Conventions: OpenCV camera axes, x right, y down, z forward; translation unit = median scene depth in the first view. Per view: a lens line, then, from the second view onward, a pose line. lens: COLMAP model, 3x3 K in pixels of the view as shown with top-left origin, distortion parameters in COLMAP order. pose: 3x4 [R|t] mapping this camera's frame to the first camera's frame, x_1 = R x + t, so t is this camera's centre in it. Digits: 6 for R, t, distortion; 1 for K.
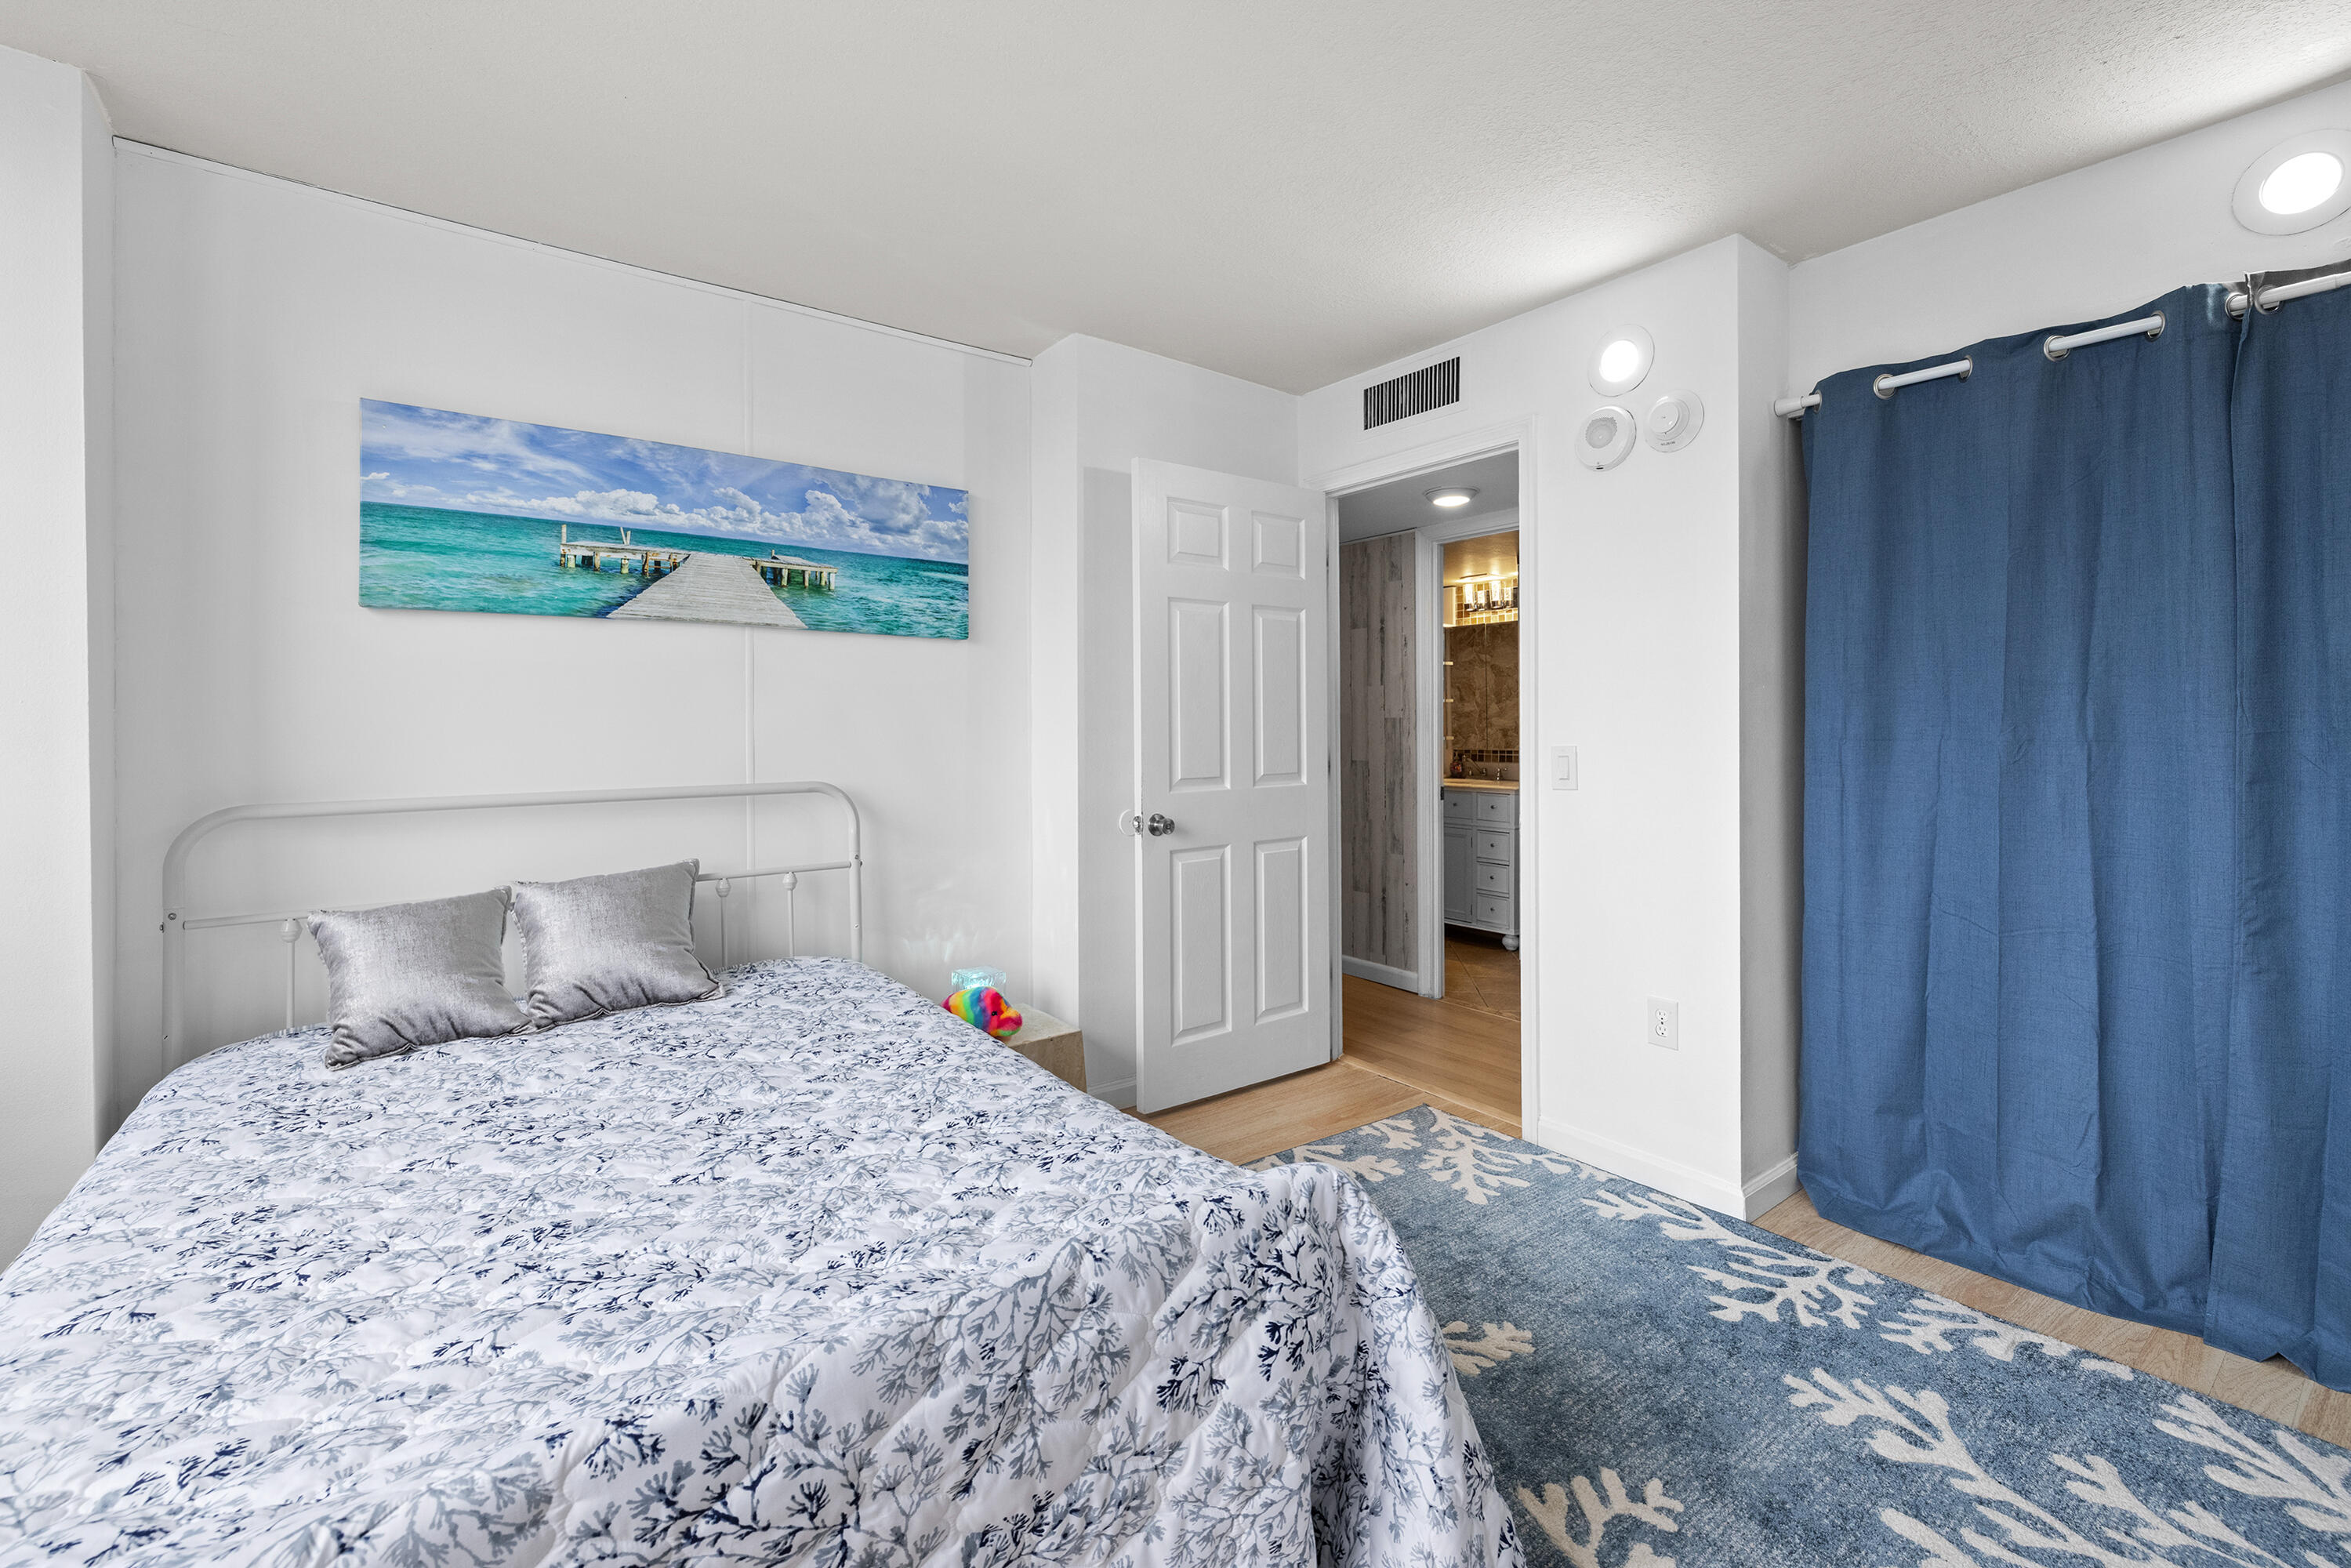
lens RADIAL K [[999.1, 0, 1179.7], [0, 999.1, 741.2], [0, 0, 1]] dist [-0.000814, 0.000177]
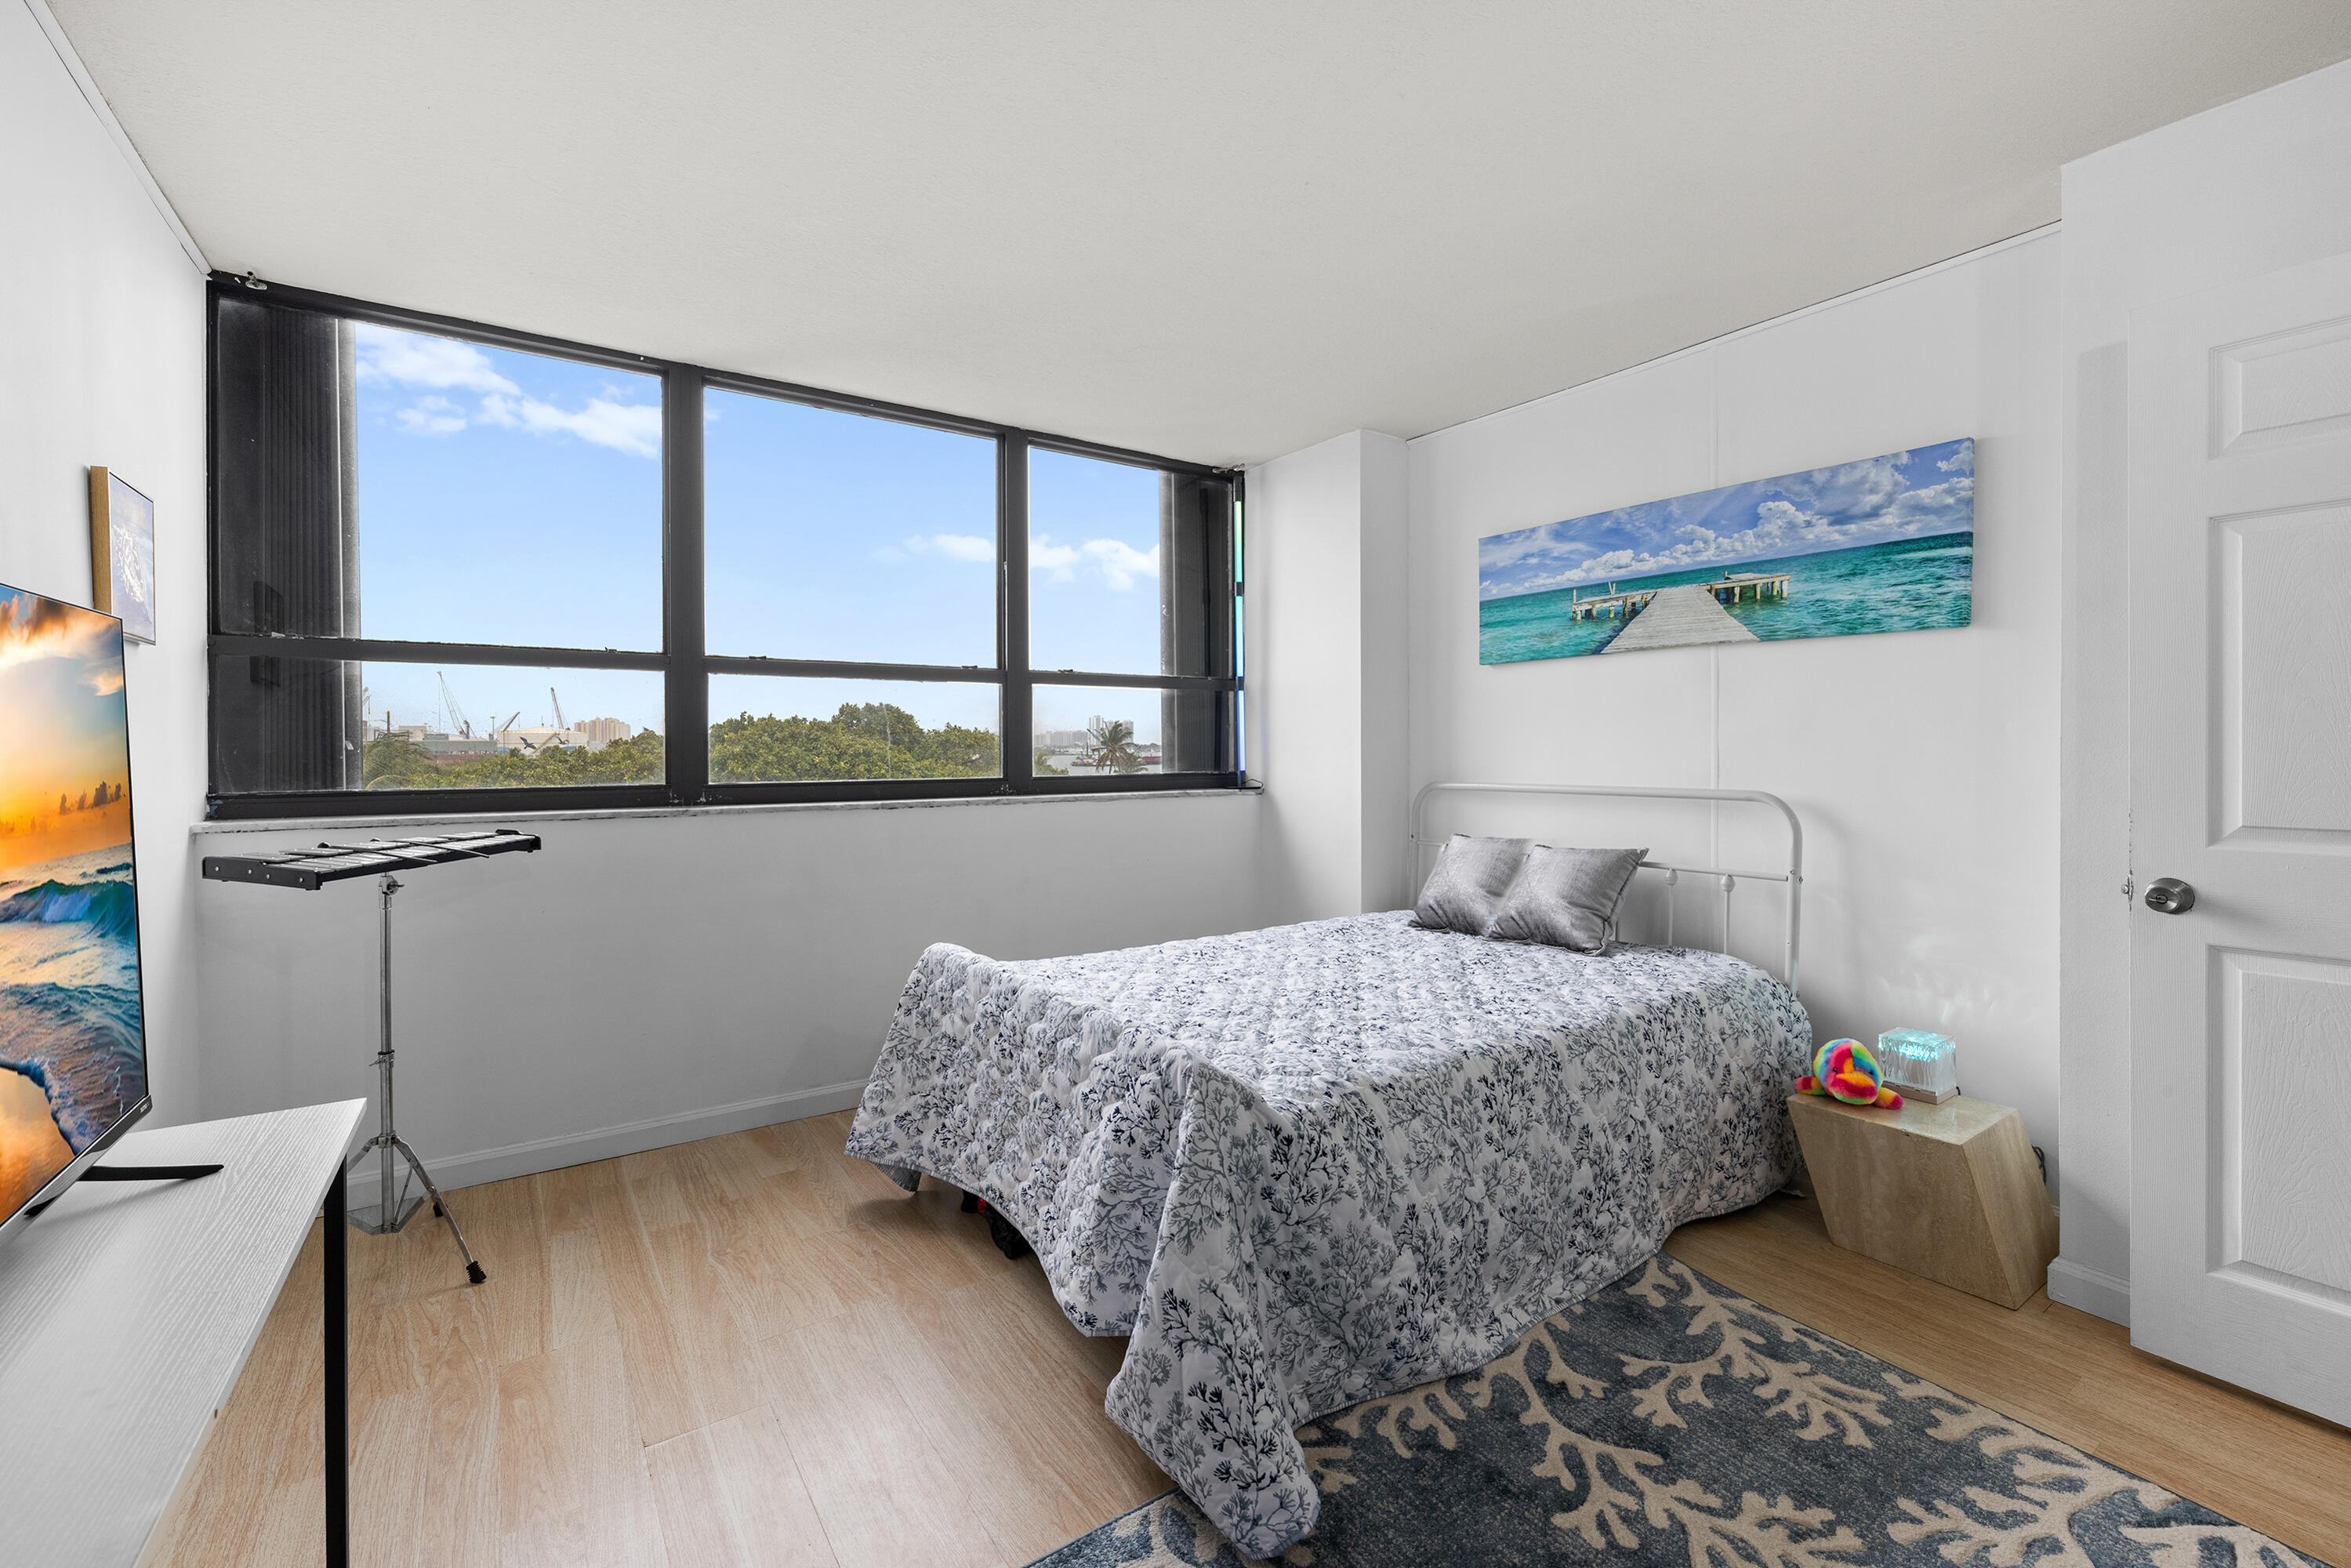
lens RADIAL K [[999.1, 0, 1179.7], [0, 999.1, 741.2], [0, 0, 1]] dist [-0.000814, 0.000177]
pose [[-0.043030, 0.001407, -0.999073, 0.695556], [-0.010525, 0.999943, 0.001861, -0.006245], [0.999018, 0.010595, -0.043013, 0.474765]]
